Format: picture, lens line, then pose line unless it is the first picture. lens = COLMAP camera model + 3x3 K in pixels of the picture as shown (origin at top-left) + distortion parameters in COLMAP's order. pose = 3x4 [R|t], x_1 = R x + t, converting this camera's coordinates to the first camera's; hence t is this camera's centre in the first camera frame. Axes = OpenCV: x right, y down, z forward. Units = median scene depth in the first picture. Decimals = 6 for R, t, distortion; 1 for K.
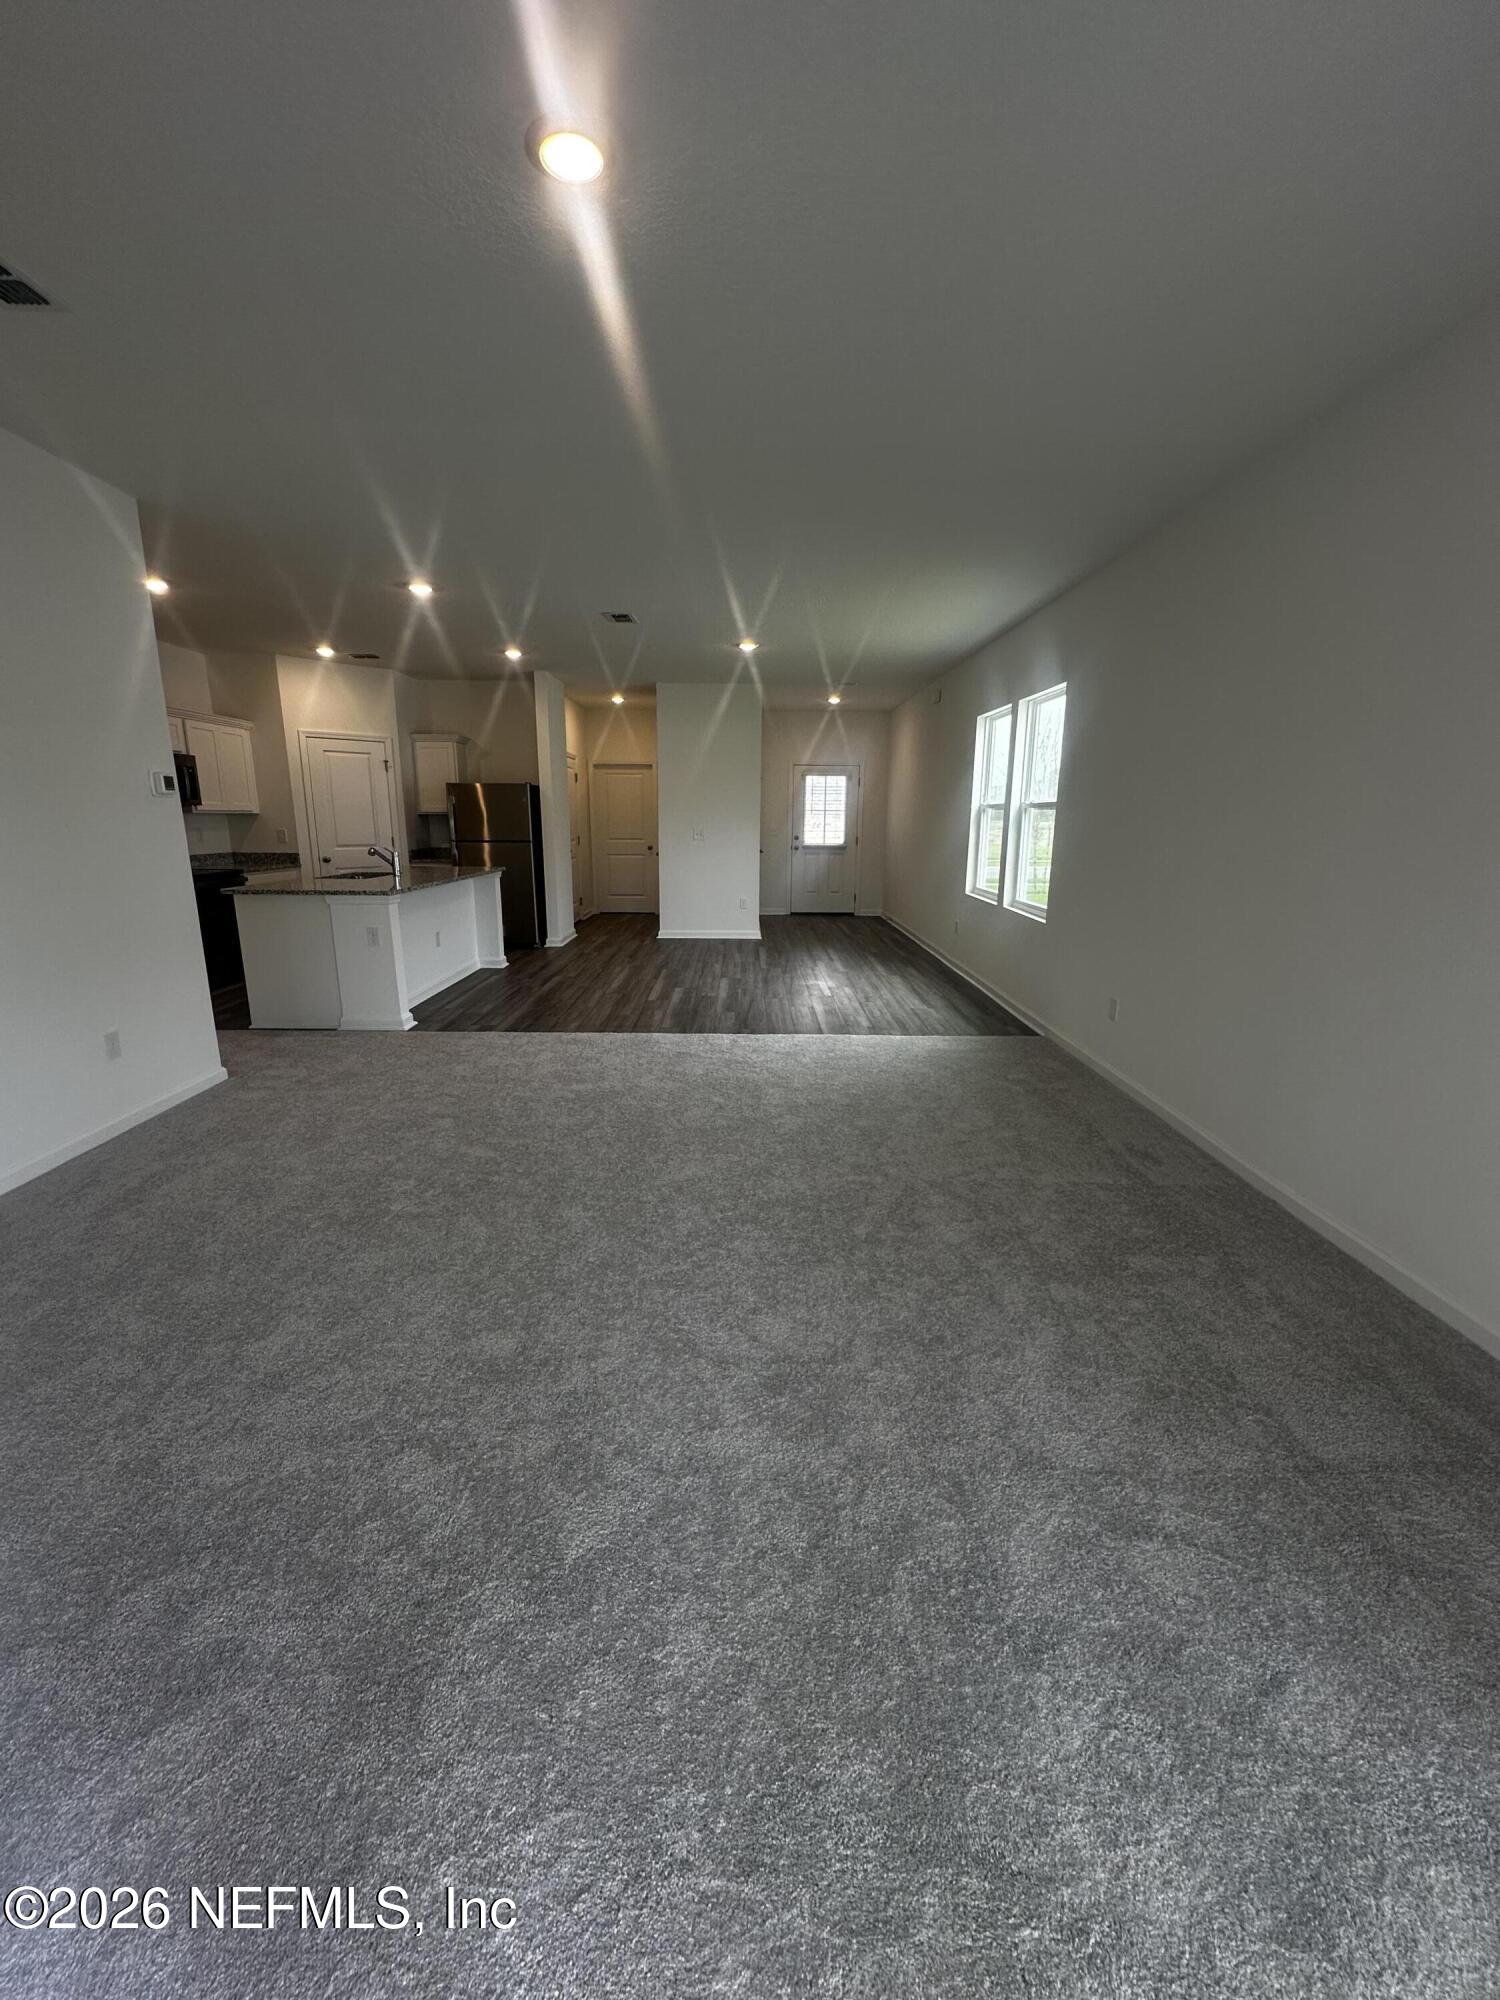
lens RADIAL K [[793.1, 0, 733.8], [0, 793.1, 998.7], [0, 0, 1]] dist [0.003060, -0.000515]
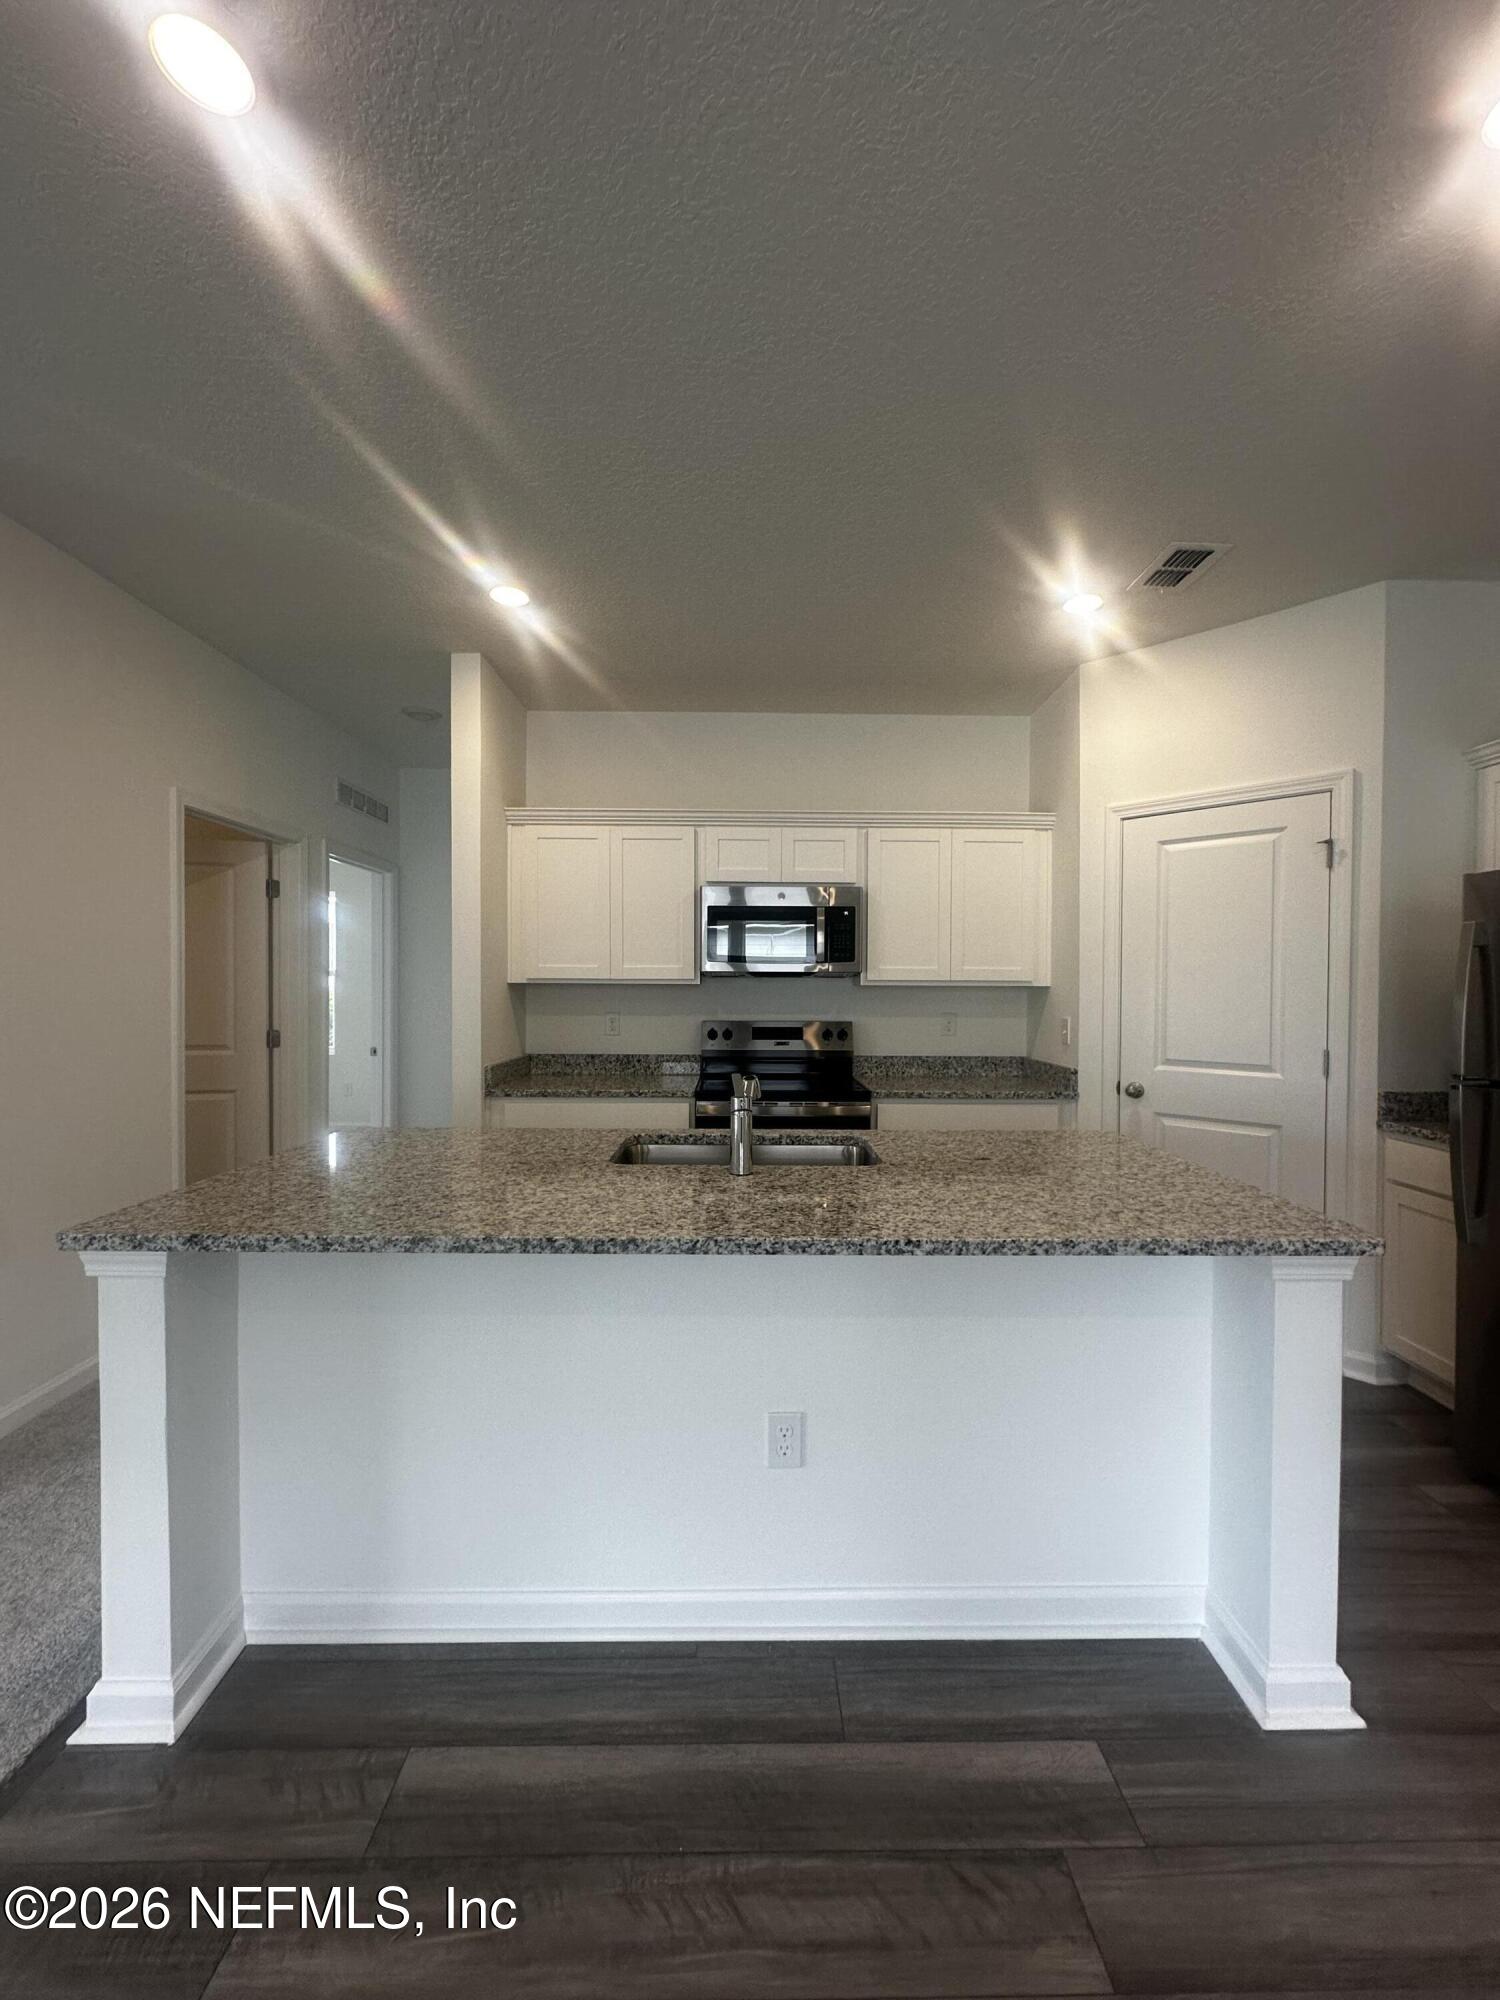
lens RADIAL K [[793.1, 0, 745.2], [0, 793.1, 992.6], [0, 0, 1]] dist [0.003060, -0.000515]
pose [[0.028633, 0.011646, -0.999522, -0.095852], [-0.218075, 0.975919, 0.005124, -0.188313], [0.975512, 0.217824, 0.030483, 0.790907]]
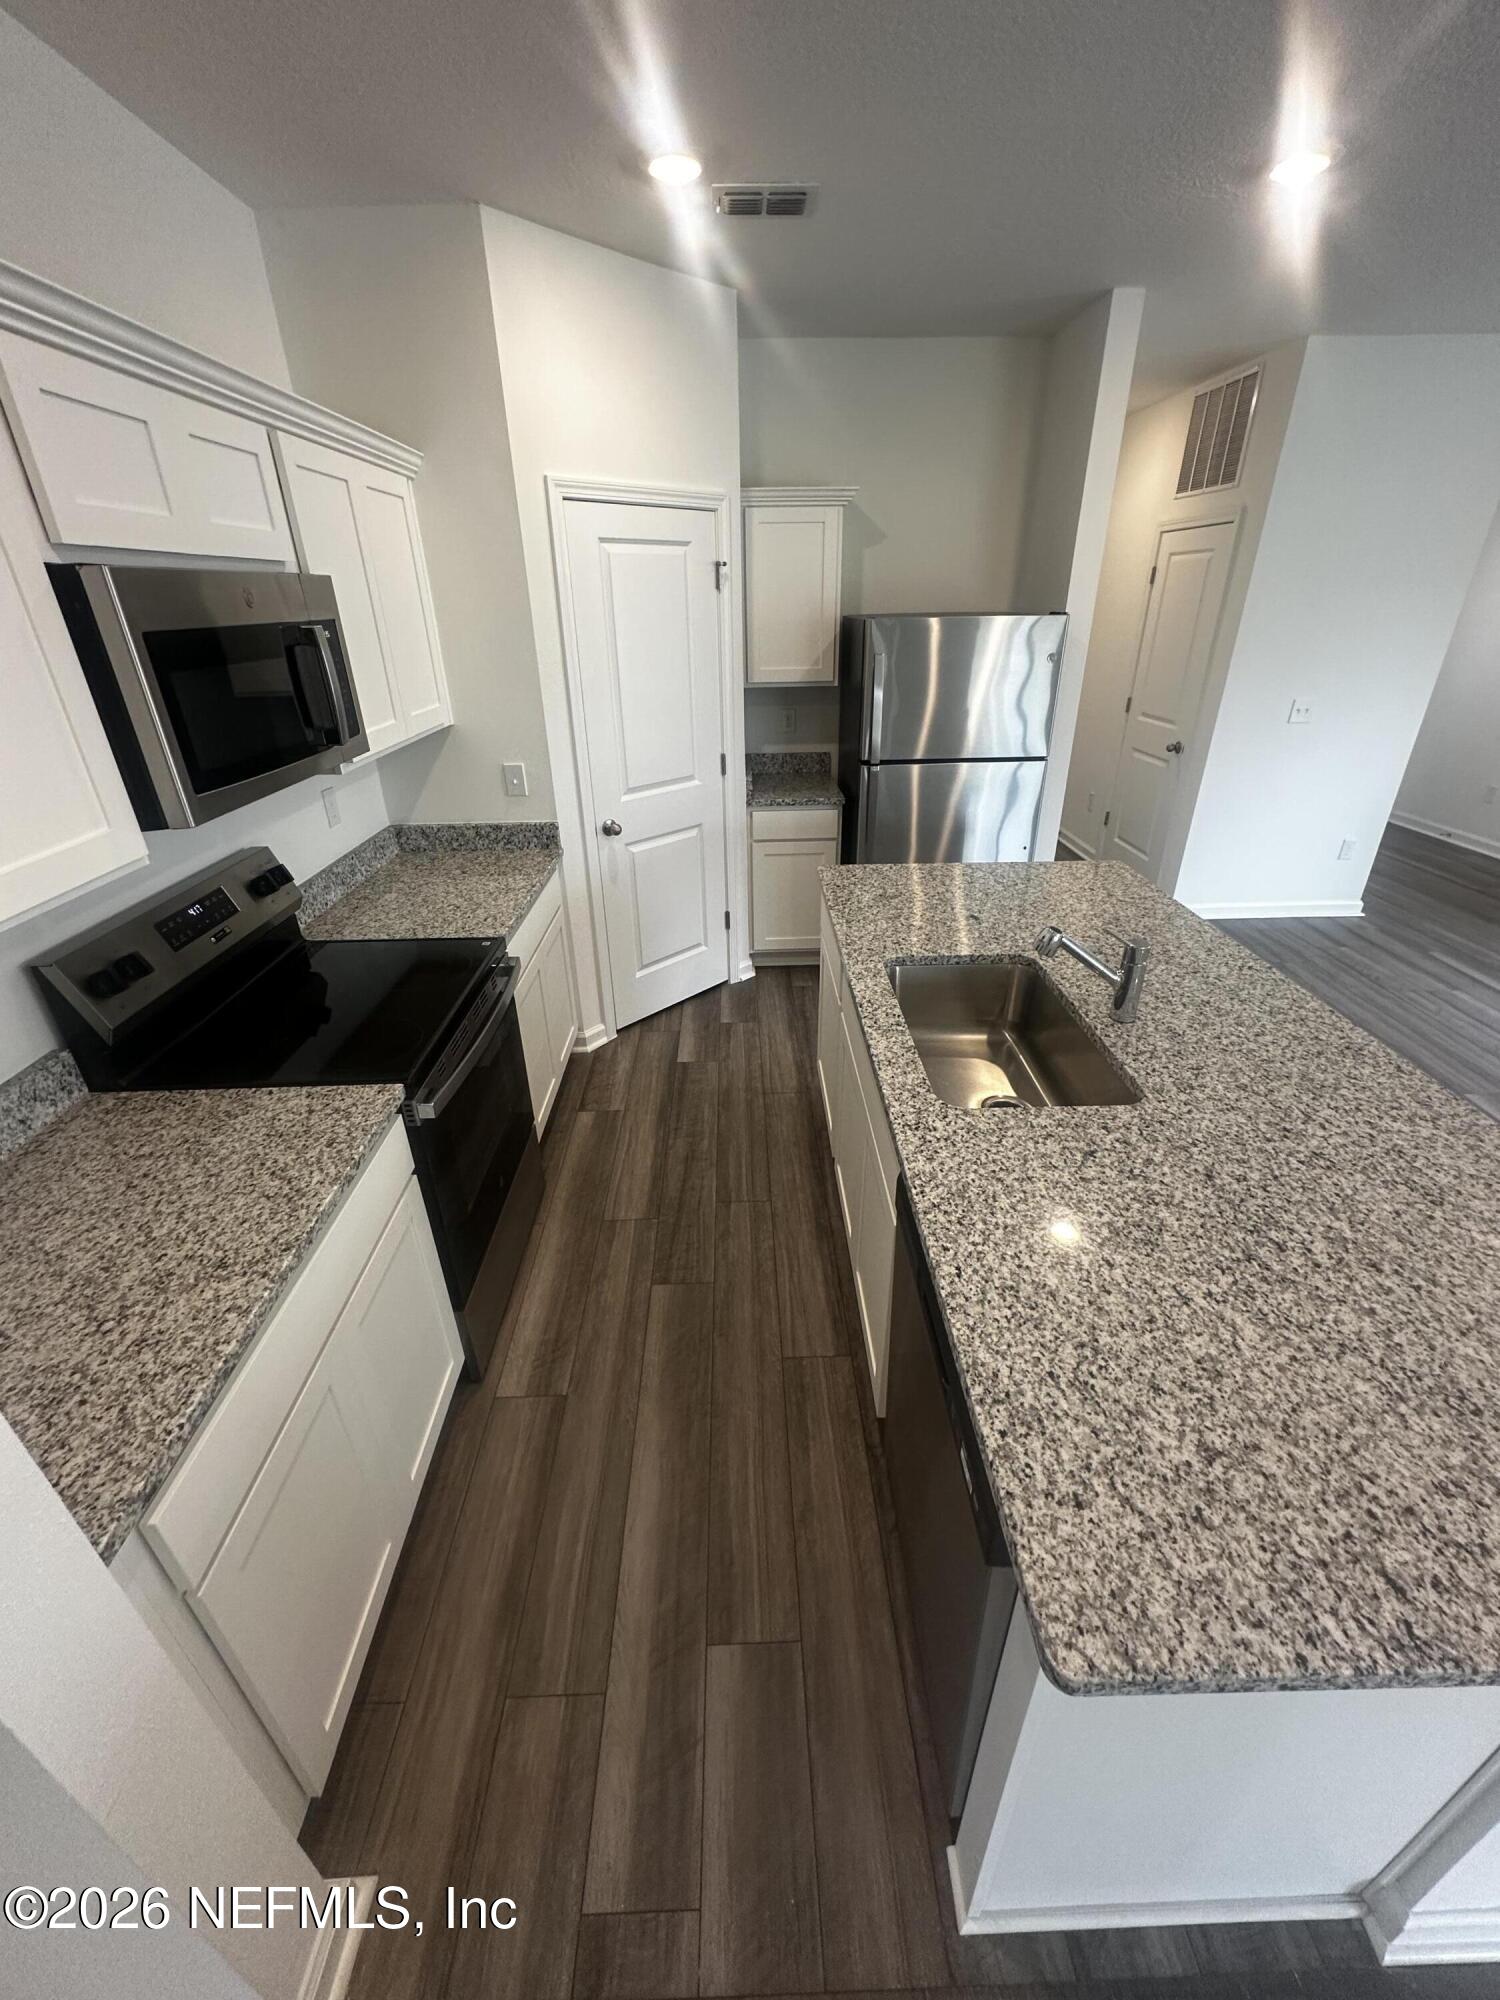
lens RADIAL K [[793.1, 0, 764.0], [0, 793.1, 995.2], [0, 0, 1]] dist [0.003060, -0.000515]
pose [[0.998853, -0.027307, 0.039342, -0.463238], [0.016713, 0.968618, 0.247990, -0.197398], [-0.044879, -0.247048, 0.967963, 0.586812]]
